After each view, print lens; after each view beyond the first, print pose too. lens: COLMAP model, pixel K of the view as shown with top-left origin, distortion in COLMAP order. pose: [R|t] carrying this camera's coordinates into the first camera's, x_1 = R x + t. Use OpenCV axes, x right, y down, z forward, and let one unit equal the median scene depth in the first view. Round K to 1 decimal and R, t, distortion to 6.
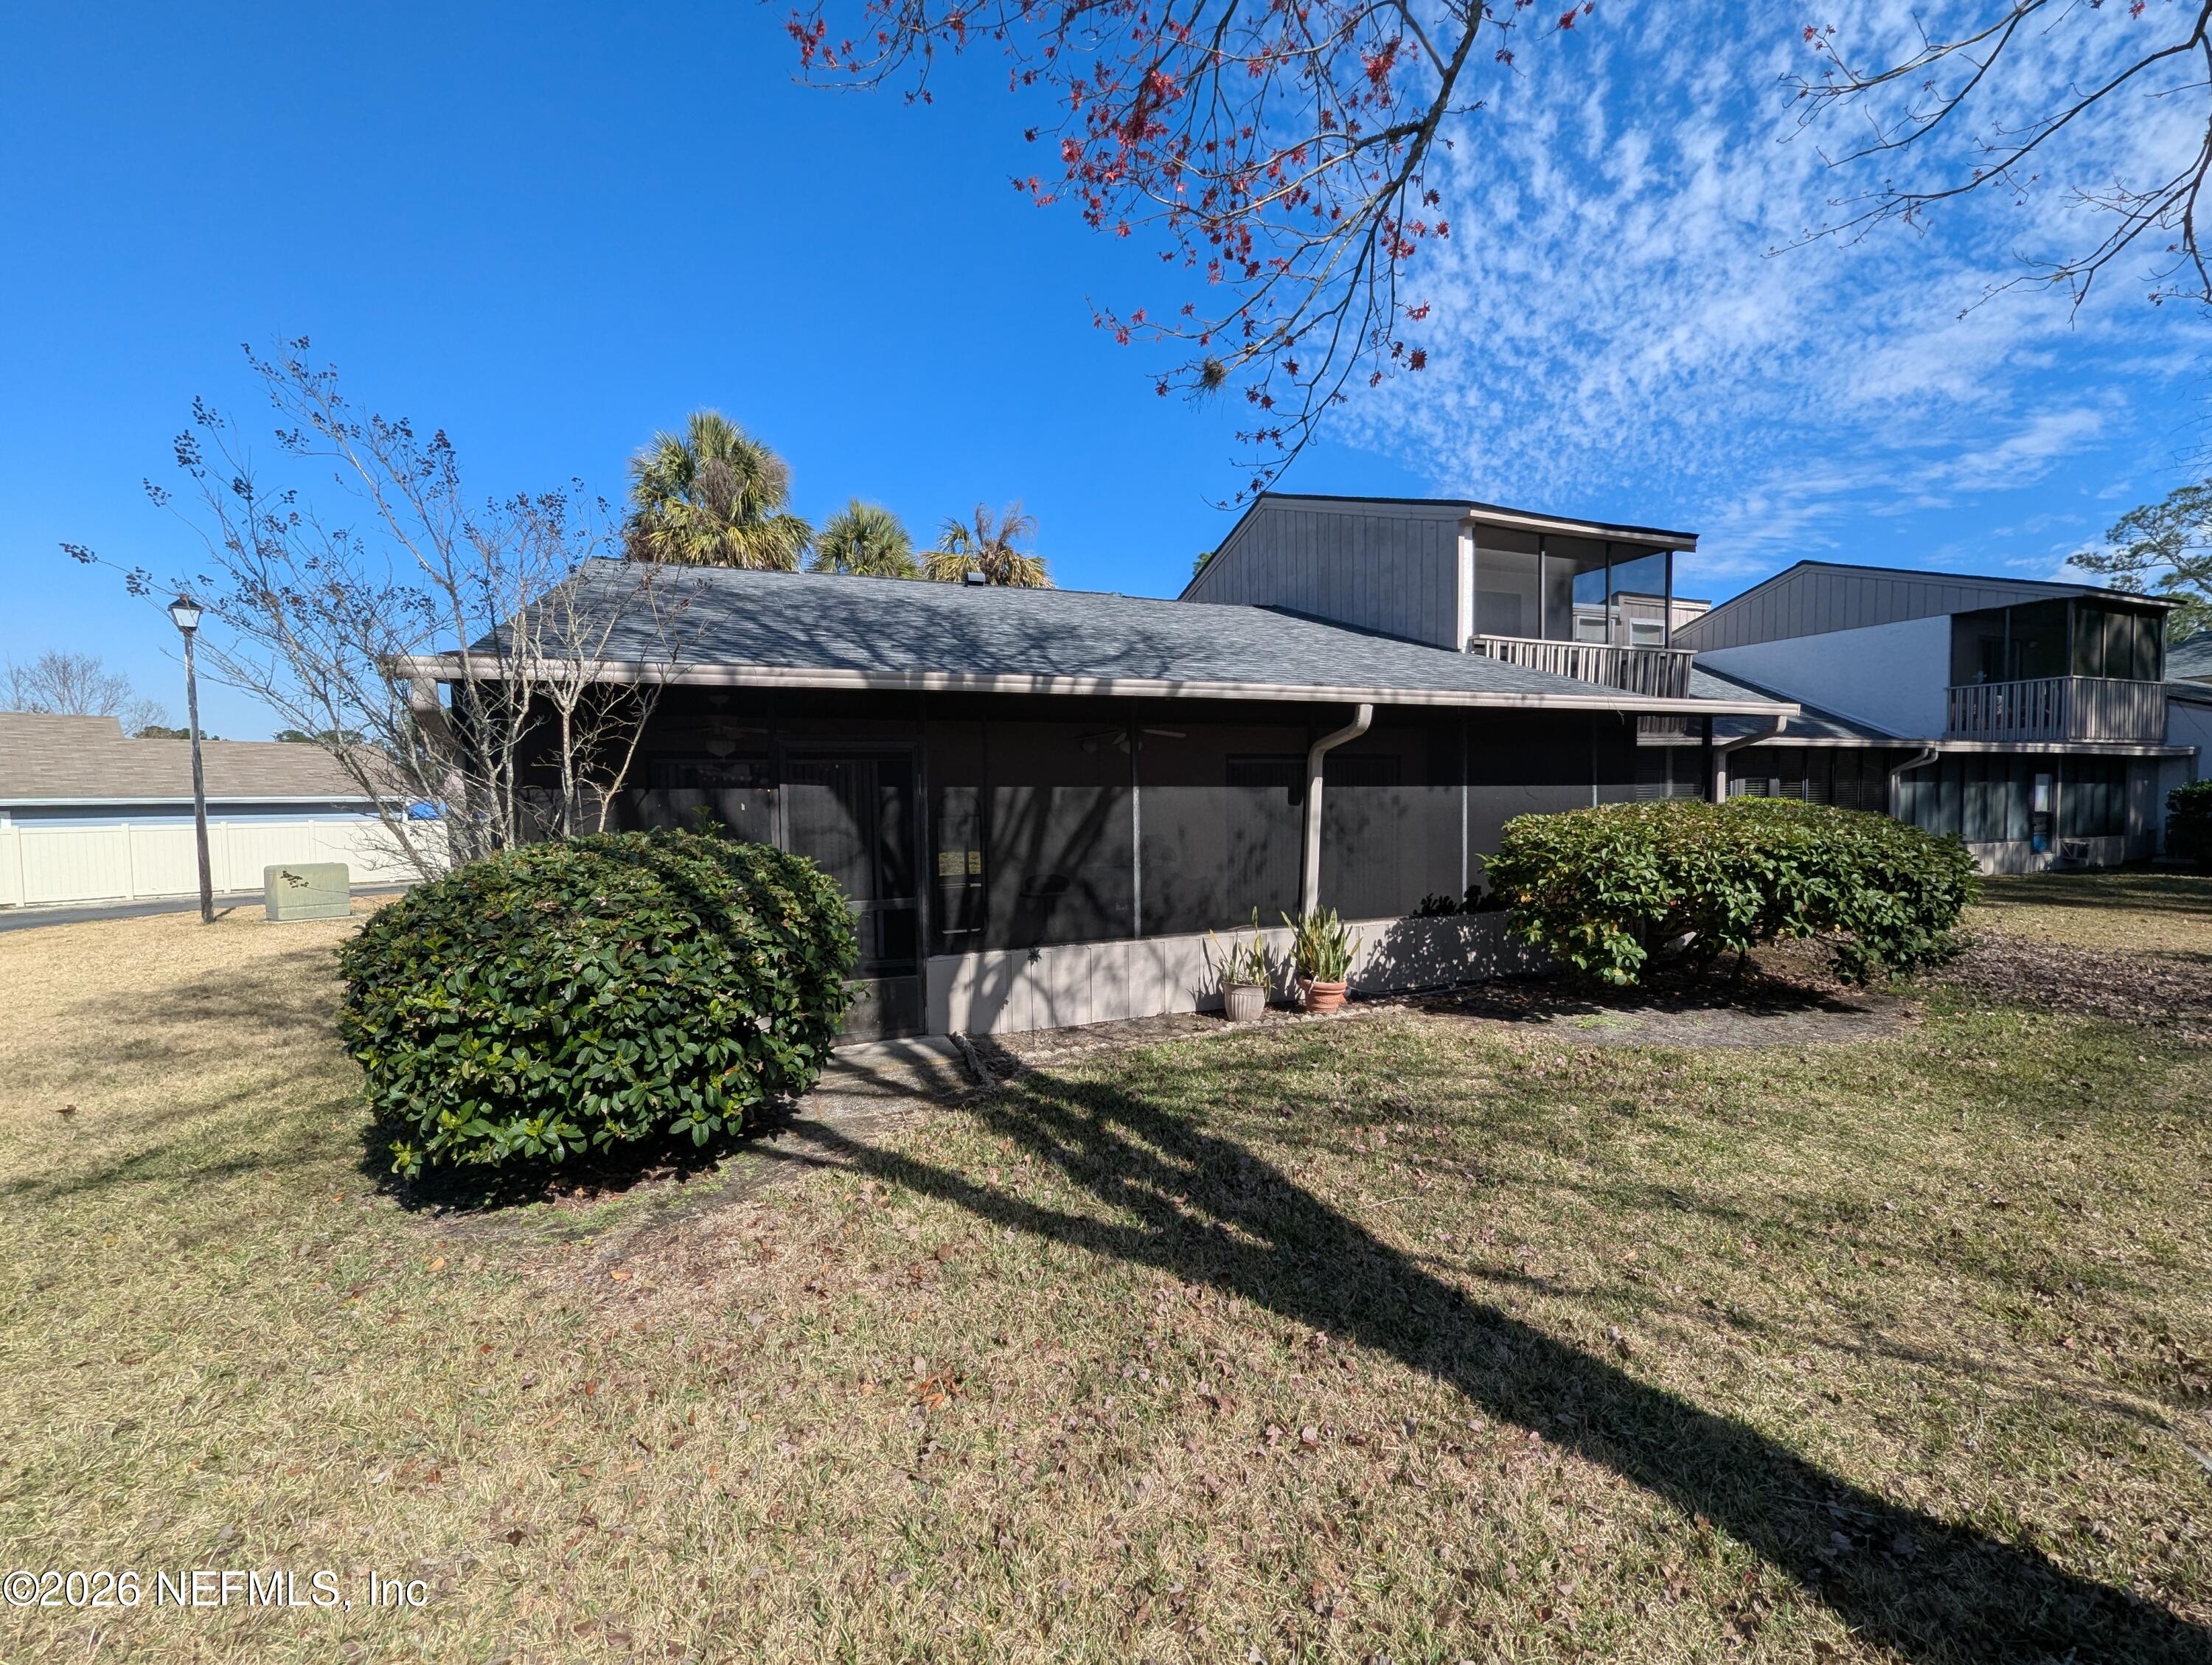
lens RADIAL K [[913.5, 0, 1107.4], [0, 913.5, 837.6], [0, 0, 1]] dist [0.006648, 0.000270]
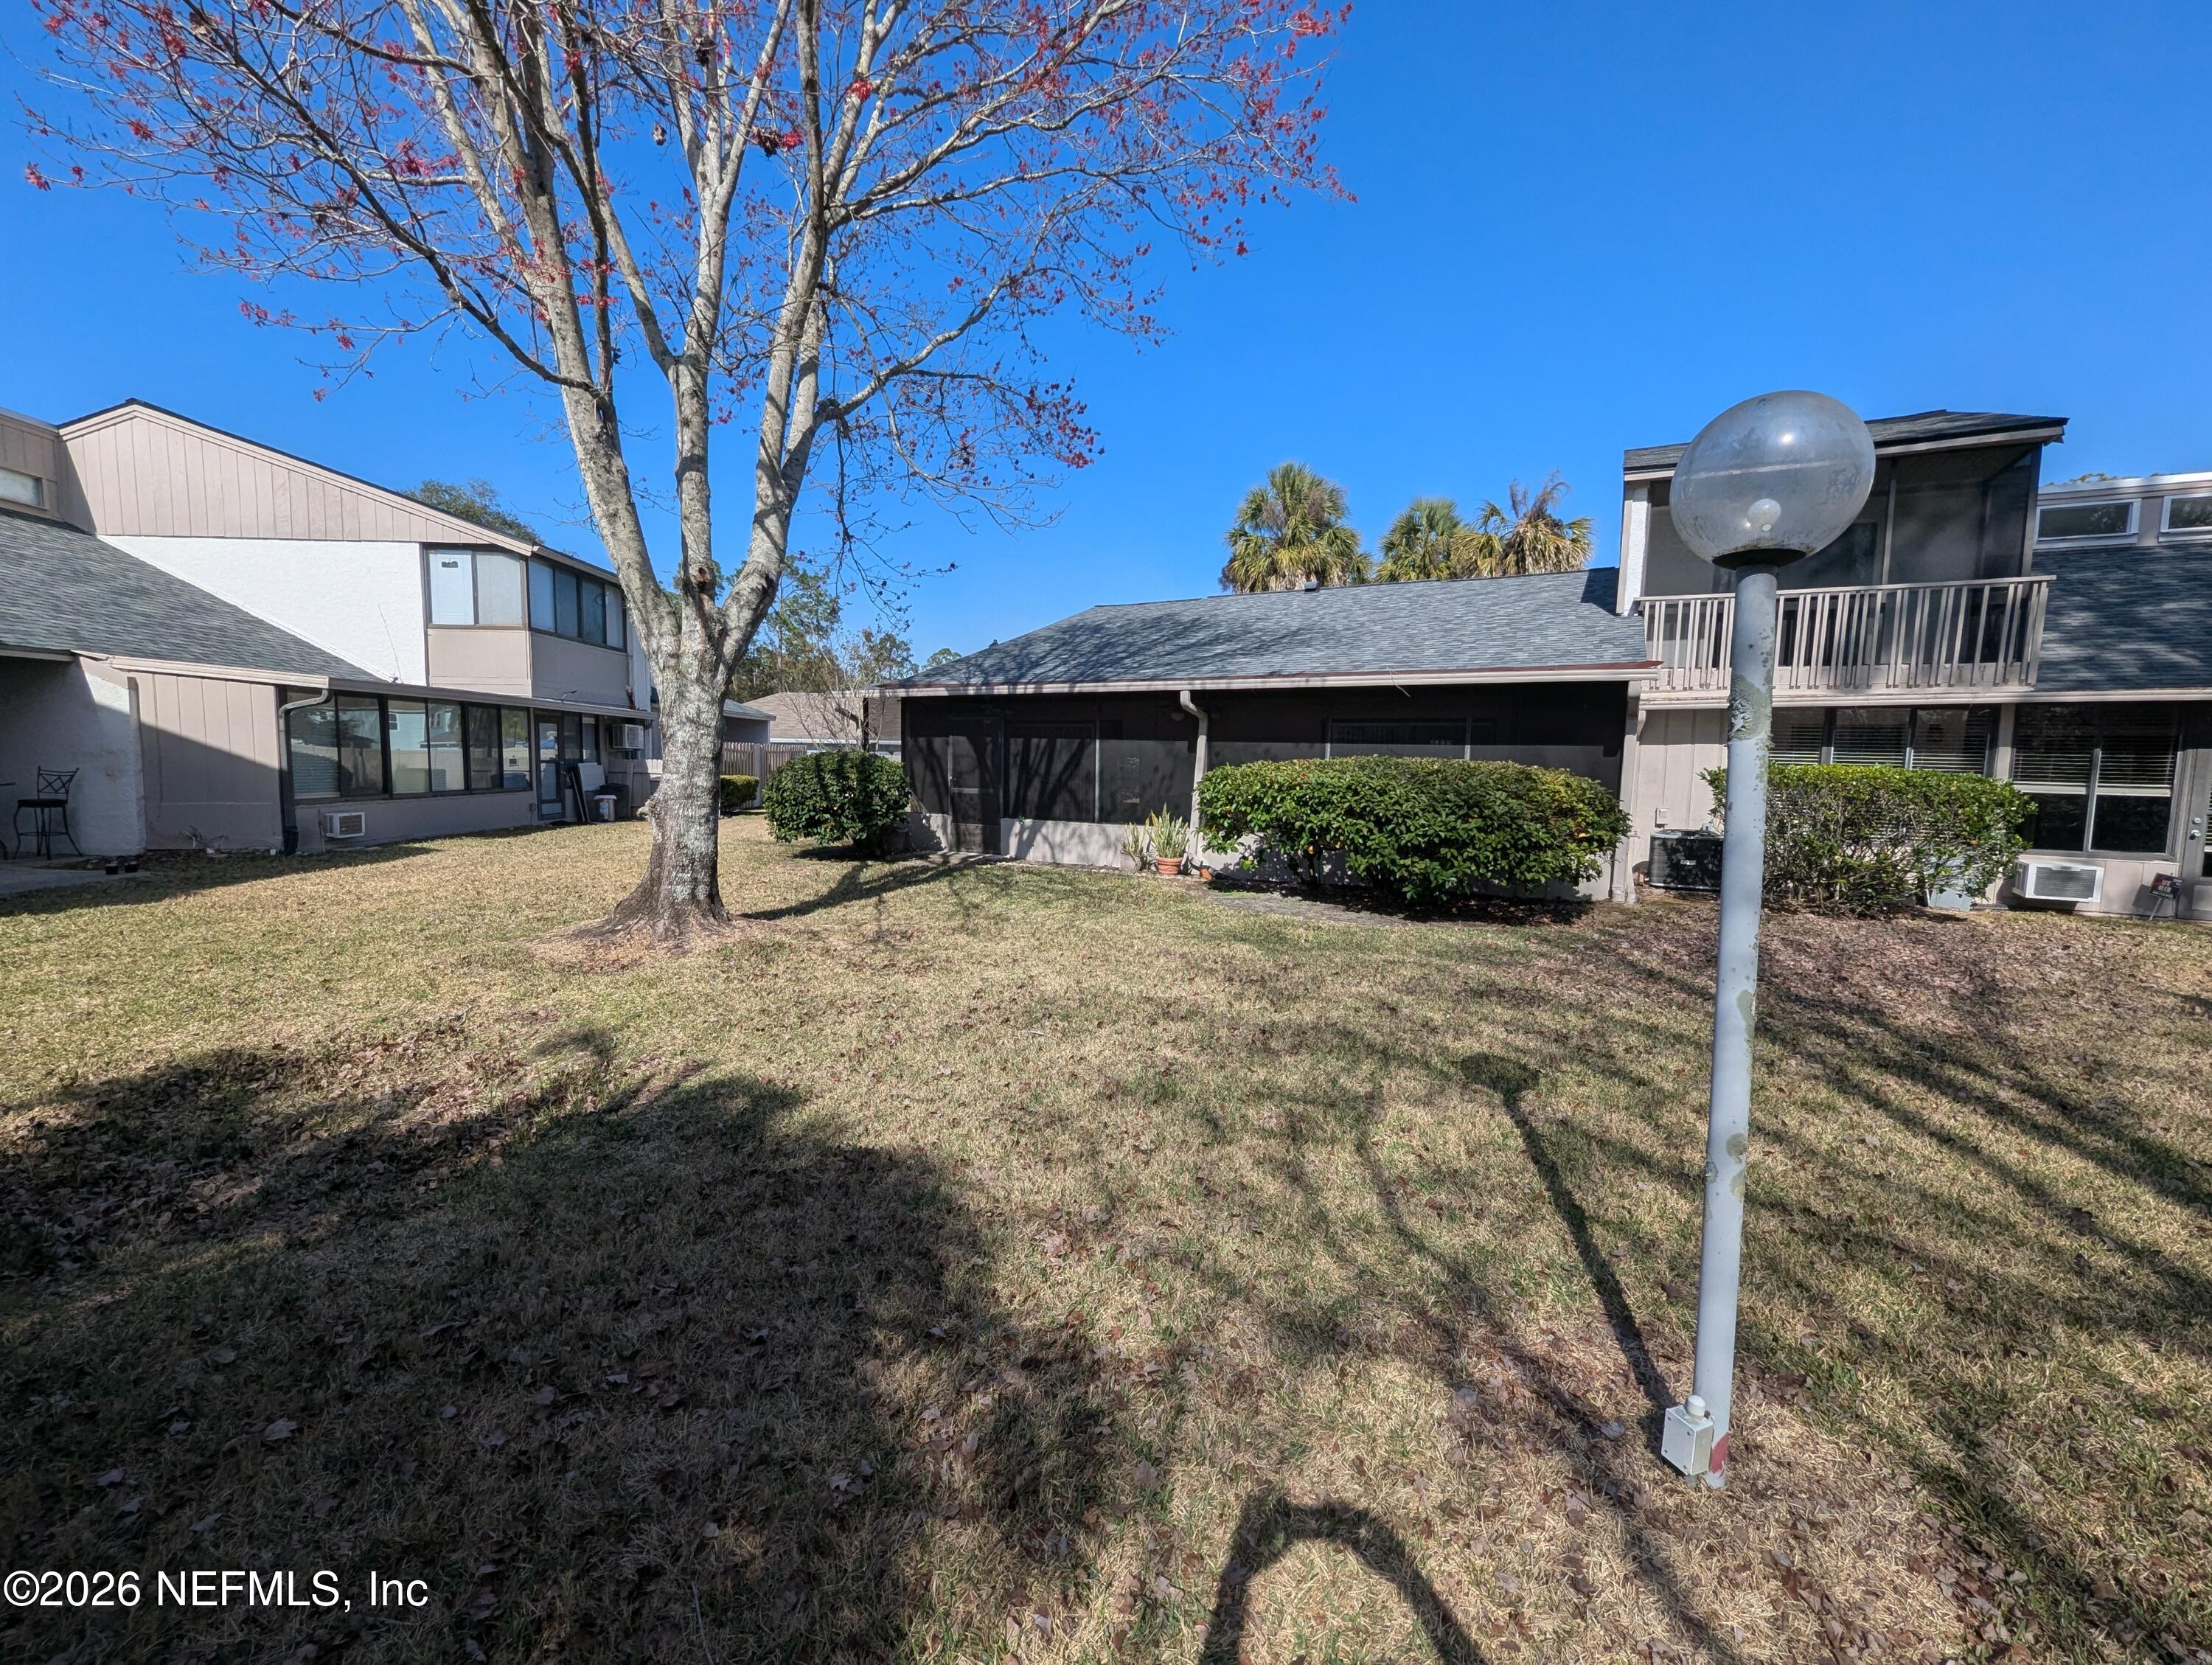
lens RADIAL K [[913.5, 0, 1098.1], [0, 913.5, 830.4], [0, 0, 1]] dist [0.006648, 0.000270]
pose [[0.639930, 0.089457, -0.763209, 1.473661], [-0.059895, 0.995986, 0.066520, 0.004204], [0.766095, 0.003145, 0.642719, -0.181138]]
